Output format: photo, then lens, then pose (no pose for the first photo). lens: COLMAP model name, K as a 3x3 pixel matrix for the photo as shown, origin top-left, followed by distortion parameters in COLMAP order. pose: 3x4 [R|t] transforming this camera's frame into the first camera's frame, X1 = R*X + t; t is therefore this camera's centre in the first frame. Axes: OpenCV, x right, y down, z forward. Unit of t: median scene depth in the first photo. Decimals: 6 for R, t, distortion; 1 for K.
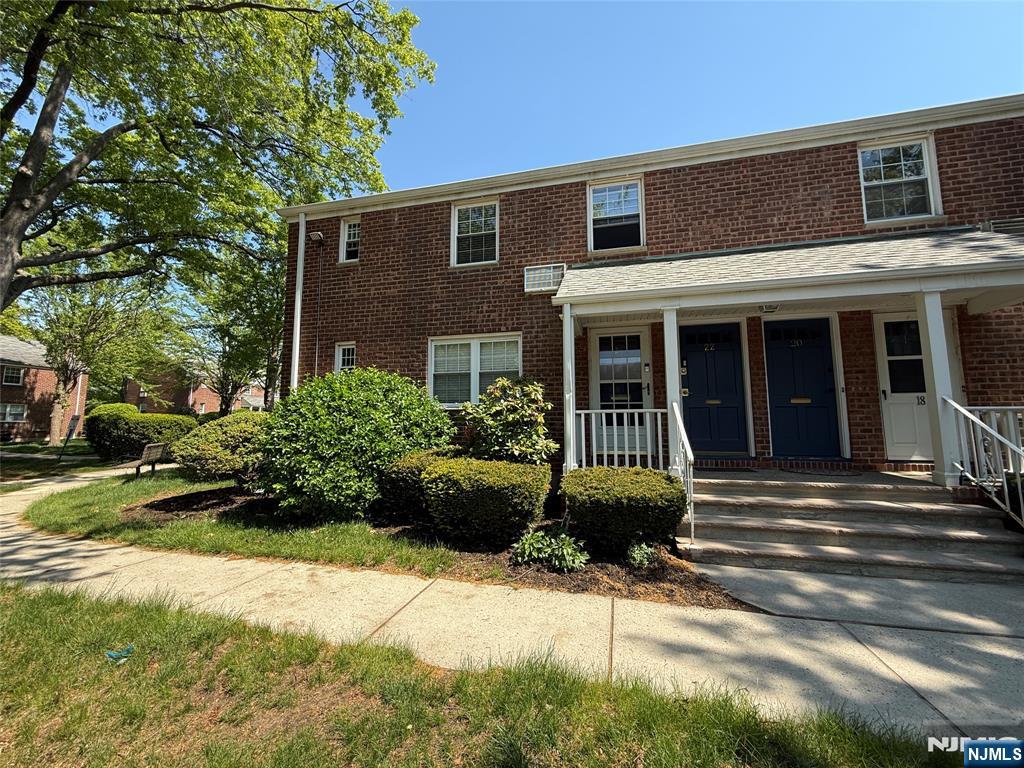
lens RADIAL K [[407.2, 0, 509.8], [0, 407.2, 382.5], [0, 0, 1]] dist [0.000133, 0.000063]
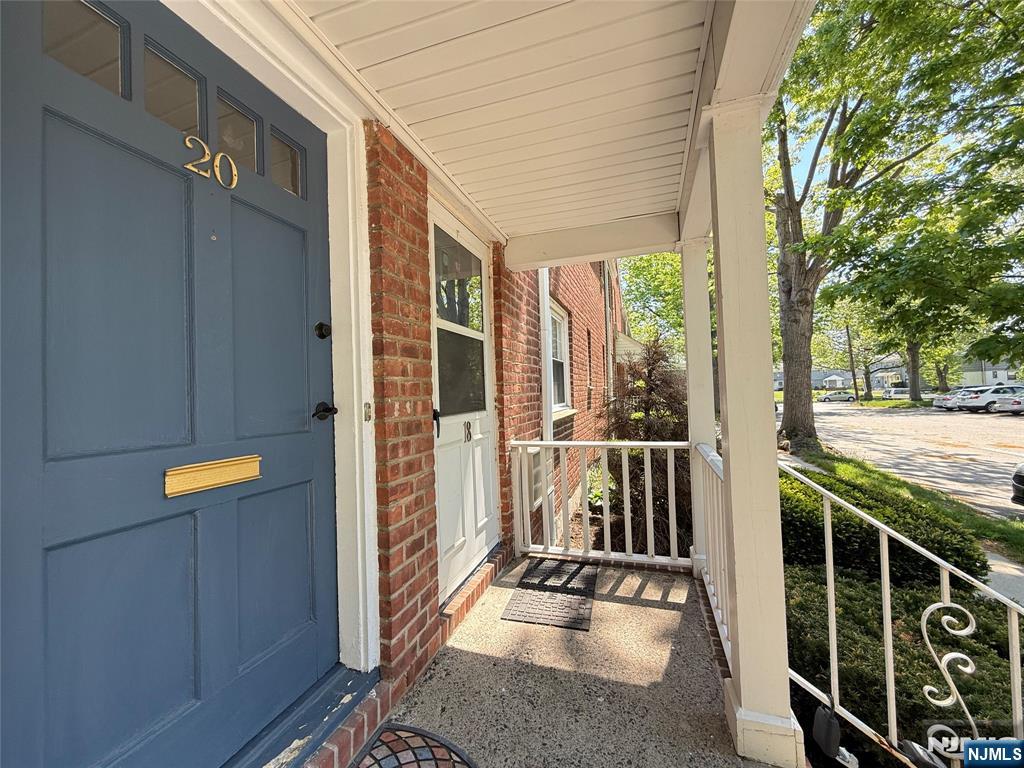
lens RADIAL K [[407.2, 0, 509.8], [0, 407.2, 382.5], [0, 0, 1]] dist [0.000133, 0.000063]
pose [[0.060428, 0.020666, 0.997959, 0.564457], [-0.073799, 0.997142, -0.016181, -0.004104], [-0.995441, -0.072670, 0.061780, 0.904532]]
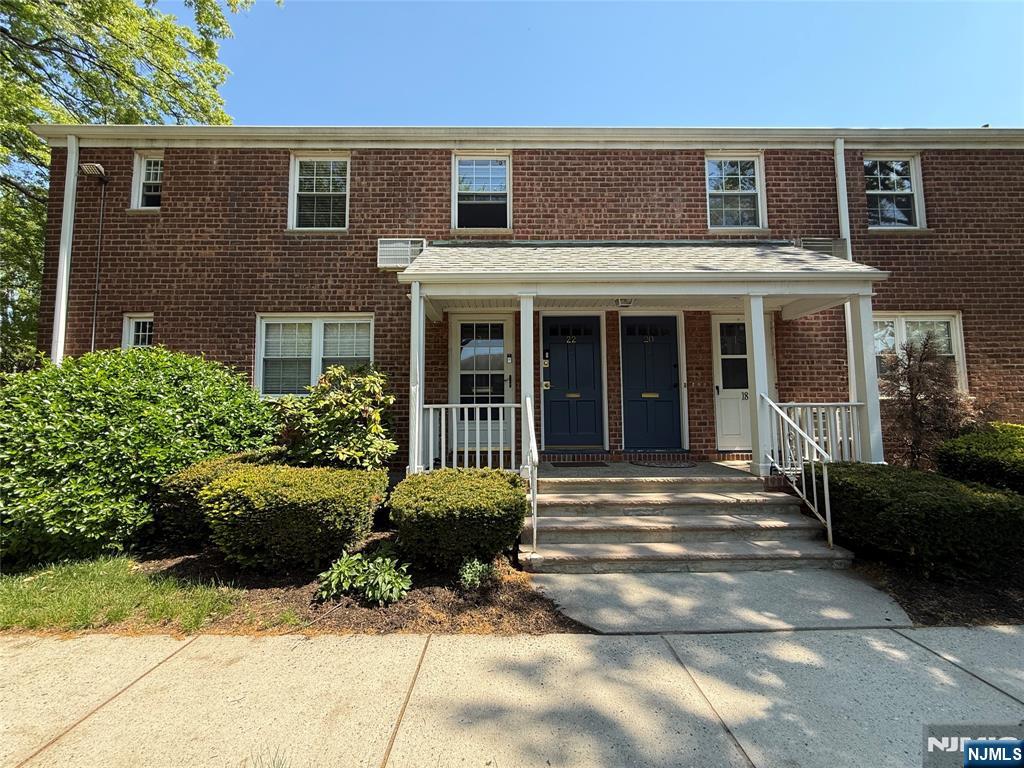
lens RADIAL K [[407.2, 0, 509.8], [0, 407.2, 382.5], [0, 0, 1]] dist [0.000133, 0.000063]
pose [[0.966240, 0.015187, 0.257196, 0.108295], [-0.022449, 0.999427, 0.025323, -0.005806], [-0.256664, -0.030242, 0.966027, 0.098216]]
